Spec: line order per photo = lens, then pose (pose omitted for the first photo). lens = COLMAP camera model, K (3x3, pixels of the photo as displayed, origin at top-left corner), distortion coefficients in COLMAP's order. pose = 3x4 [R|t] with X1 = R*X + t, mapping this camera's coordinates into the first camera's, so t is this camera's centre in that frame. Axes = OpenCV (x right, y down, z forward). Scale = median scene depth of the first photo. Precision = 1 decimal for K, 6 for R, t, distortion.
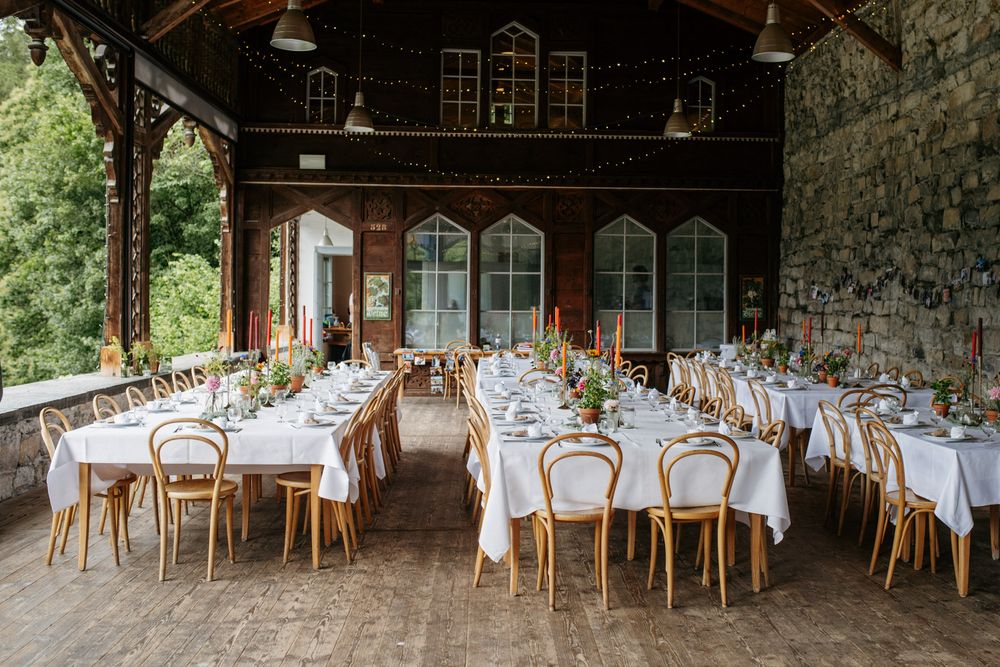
lens RADIAL K [[818.6, 0, 500.0], [0, 818.6, 333.5], [0, 0, 1]] dist [-0.054917, 0.067941]
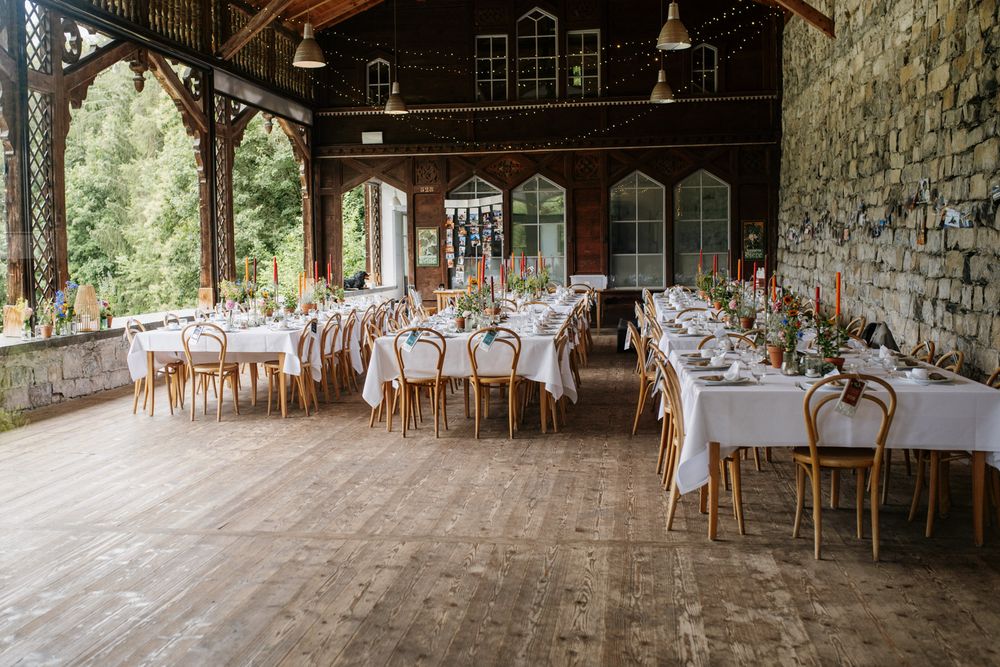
lens RADIAL K [[818.6, 0, 500.0], [0, 818.6, 333.5], [0, 0, 1]] dist [-0.054917, 0.067941]
pose [[0.982259, -0.004237, -0.187479, 0.189945], [0.015559, 0.998139, 0.058959, 0.013719], [0.186880, -0.060830, 0.980498, -0.186070]]
